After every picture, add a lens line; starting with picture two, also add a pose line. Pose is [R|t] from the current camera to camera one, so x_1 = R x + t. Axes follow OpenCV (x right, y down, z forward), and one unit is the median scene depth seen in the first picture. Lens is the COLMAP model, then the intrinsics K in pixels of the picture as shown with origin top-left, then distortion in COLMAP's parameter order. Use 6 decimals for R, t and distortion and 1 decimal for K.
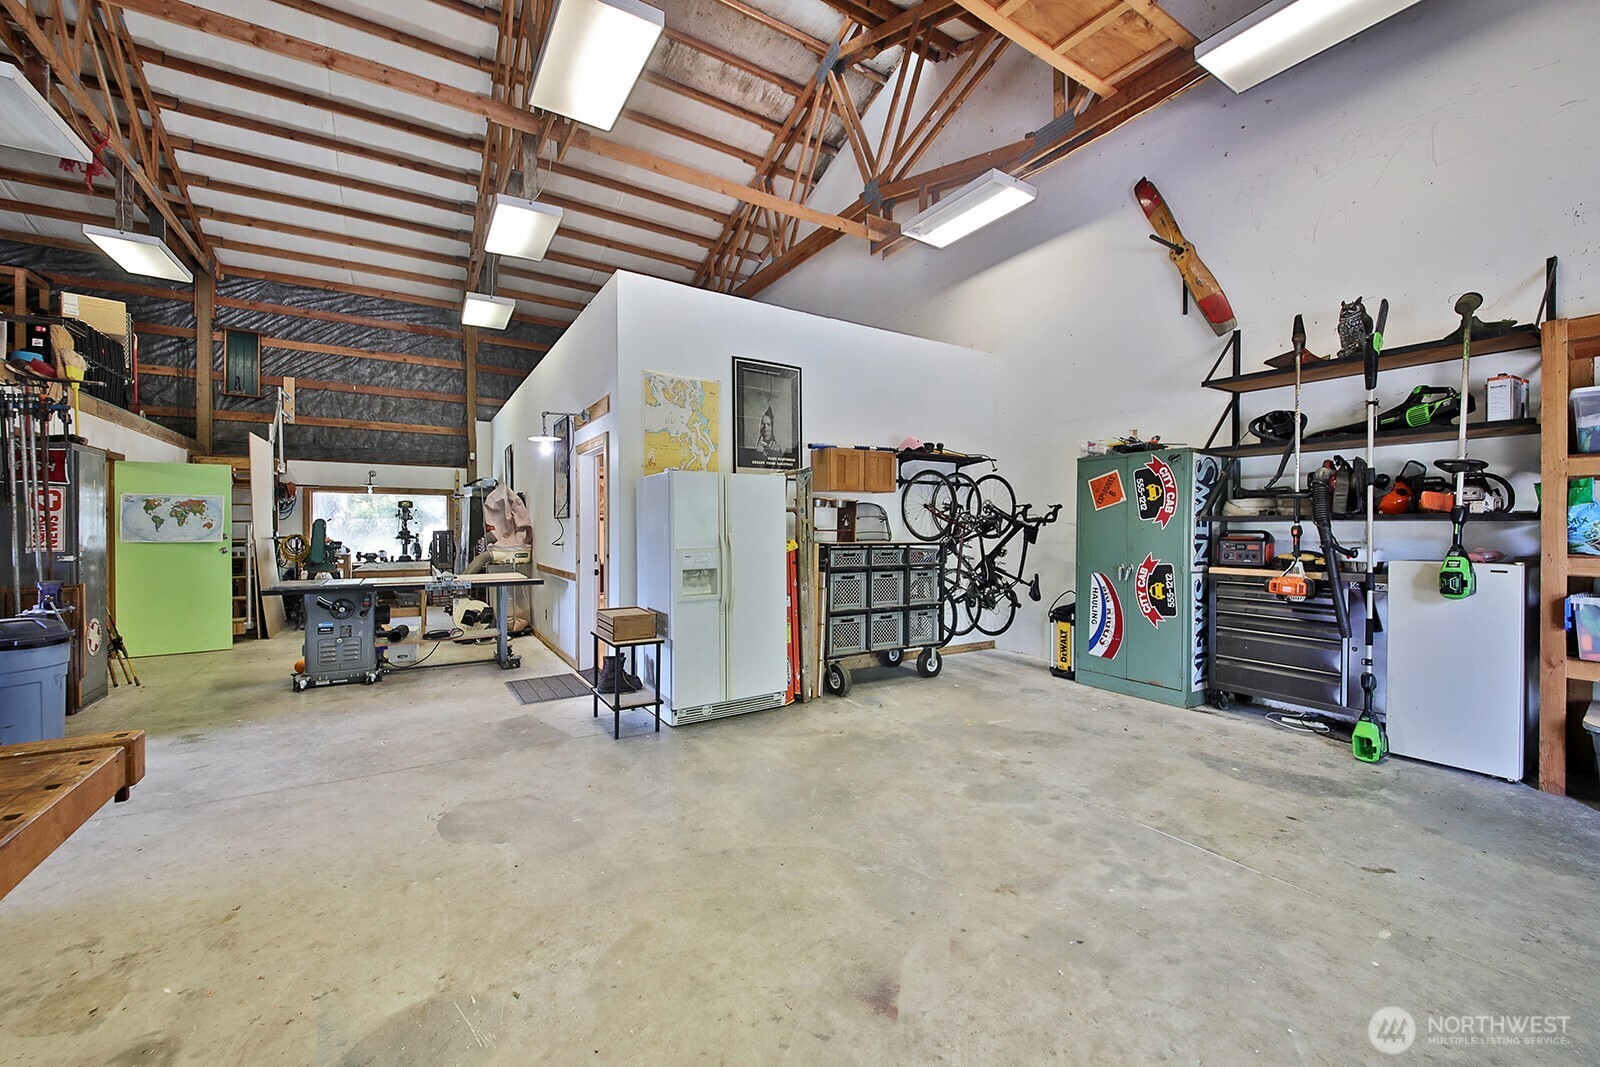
lens RADIAL K [[626.3, 0, 800.0], [0, 626.3, 533.5], [0, 0, 1]] dist [0.057508, -0.035618]
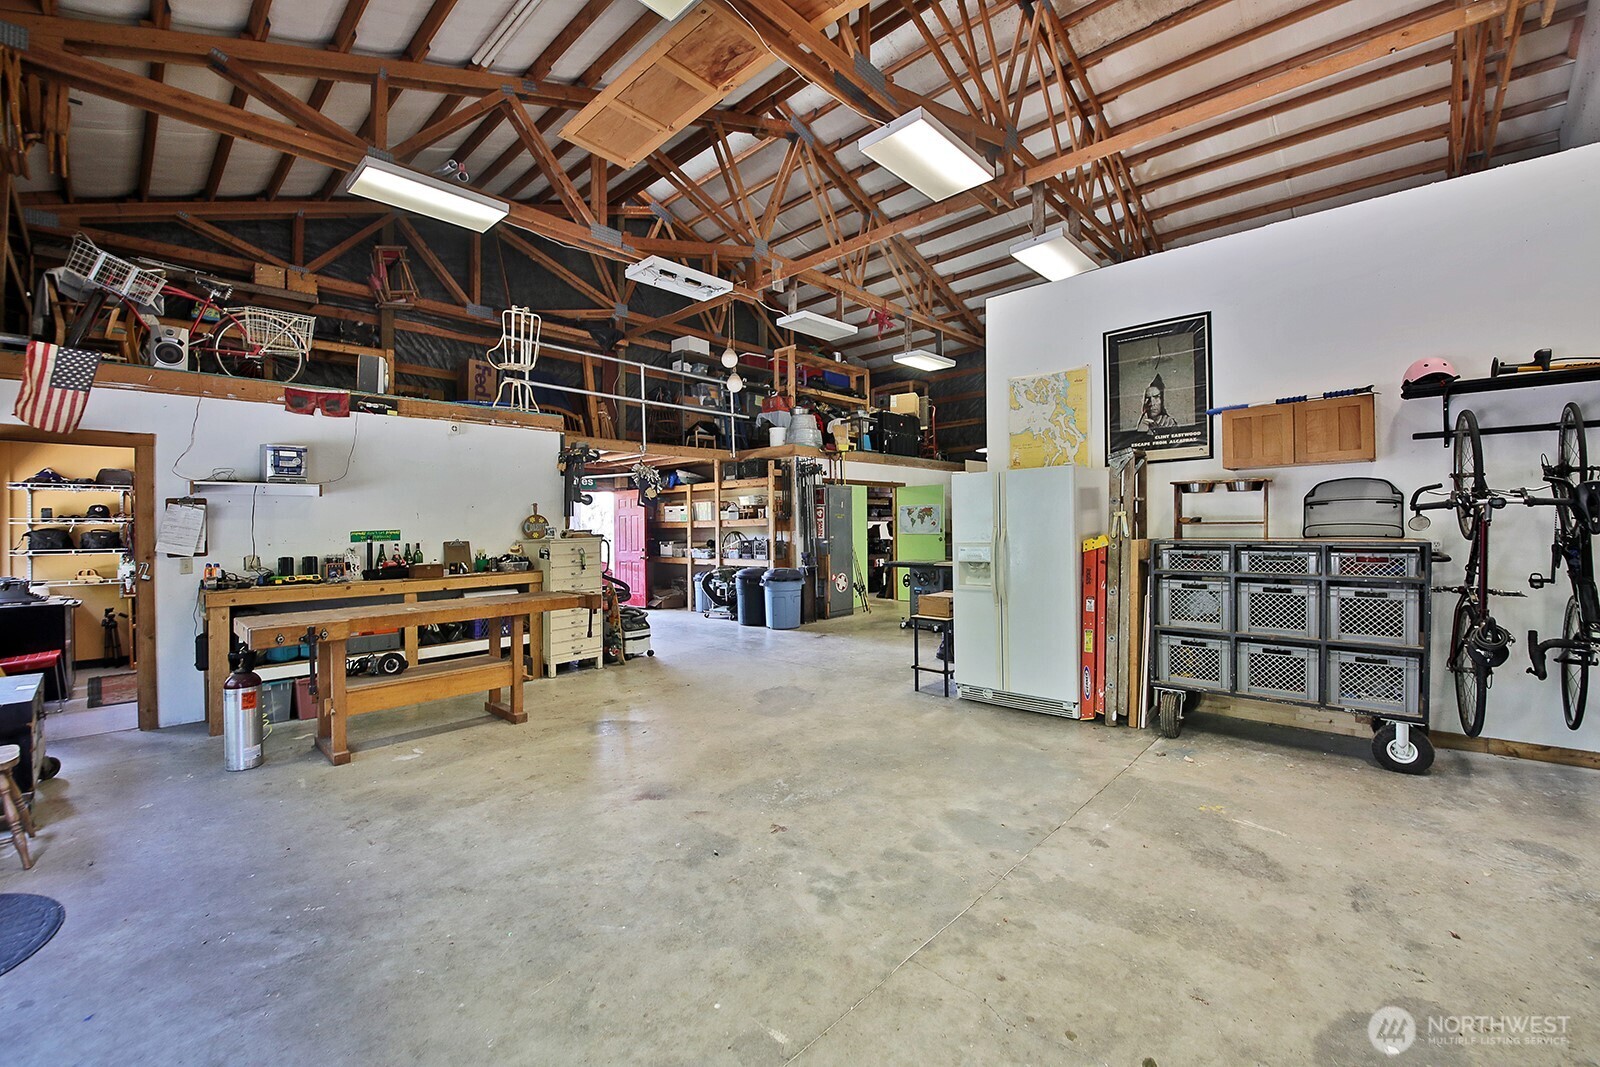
lens RADIAL K [[671.1, 0, 820.3], [0, 671.1, 529.2], [0, 0, 1]] dist [-0.002234, -0.006992]
pose [[0.259973, -0.001339, -0.965615, 0.909592], [0.004970, 0.999988, -0.000048, -0.000420], [0.965603, -0.004786, 0.259976, 0.441253]]
